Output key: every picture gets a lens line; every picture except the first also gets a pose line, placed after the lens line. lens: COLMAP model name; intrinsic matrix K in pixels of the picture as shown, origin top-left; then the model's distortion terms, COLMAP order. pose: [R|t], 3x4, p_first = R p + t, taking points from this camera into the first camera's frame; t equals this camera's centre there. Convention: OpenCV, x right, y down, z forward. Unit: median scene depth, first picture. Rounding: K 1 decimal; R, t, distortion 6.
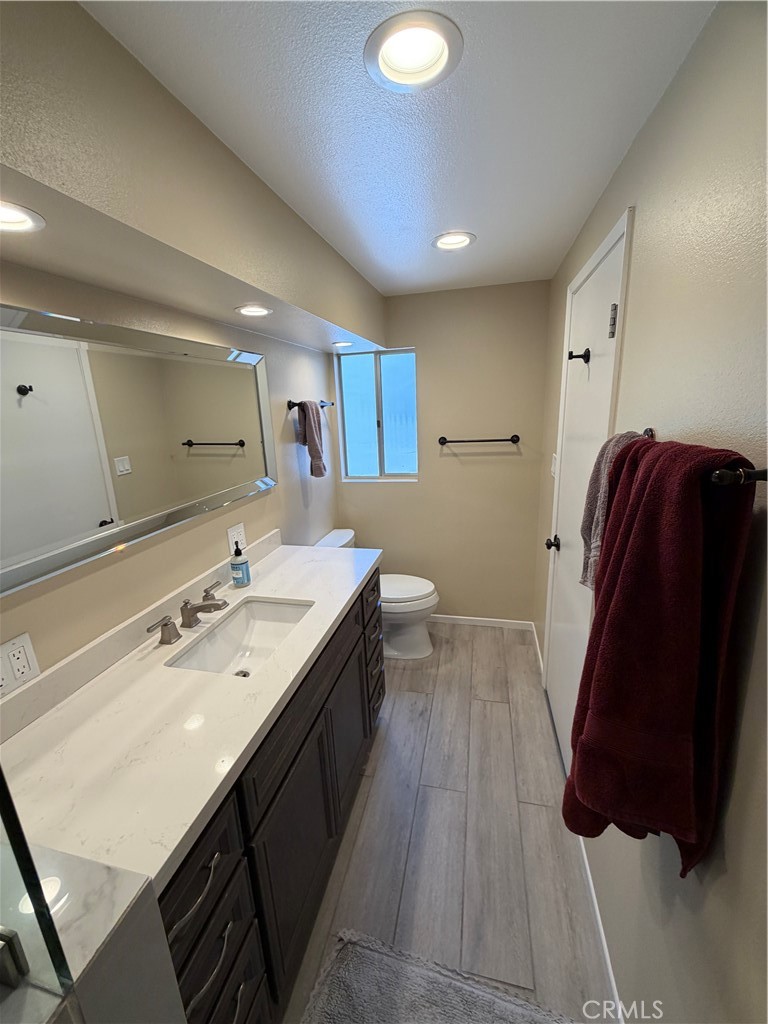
lens RADIAL K [[408.4, 0, 381.4], [0, 408.4, 510.4], [0, 0, 1]] dist [-0.002648, 0.000810]
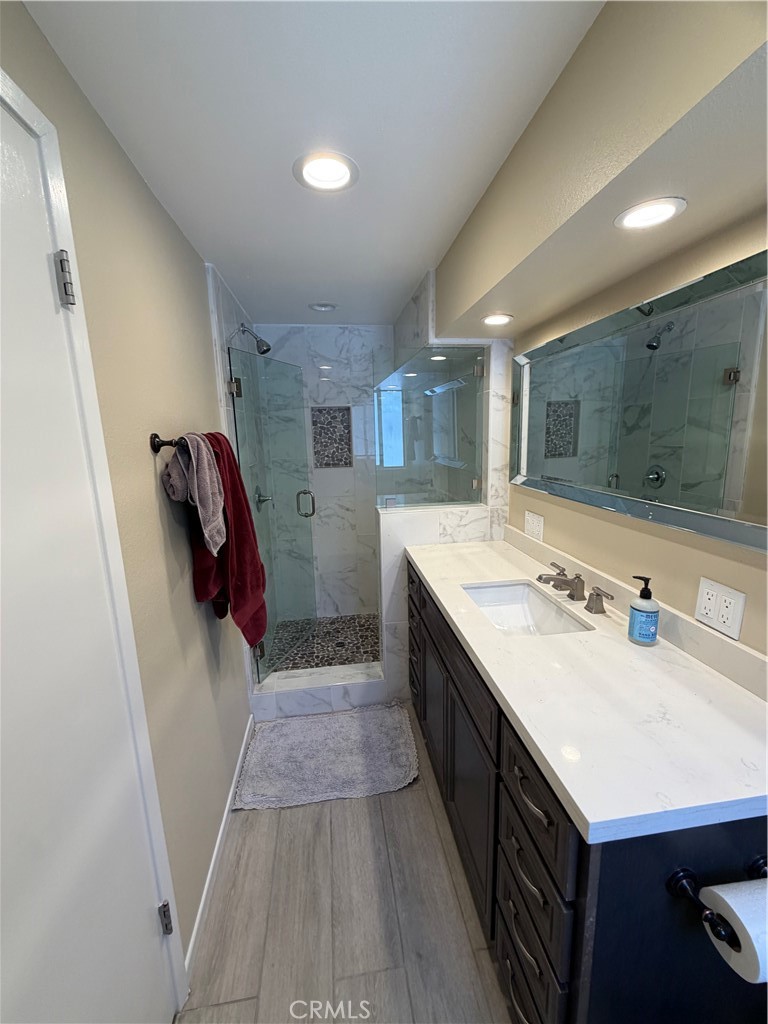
lens RADIAL K [[408.4, 0, 382.0], [0, 408.4, 509.0], [0, 0, 1]] dist [-0.002648, 0.000810]
pose [[-0.929566, 0.136525, -0.342445, 0.302726], [-0.022464, 0.906197, 0.422259, -0.335952], [0.367972, 0.400210, -0.839302, 1.494791]]
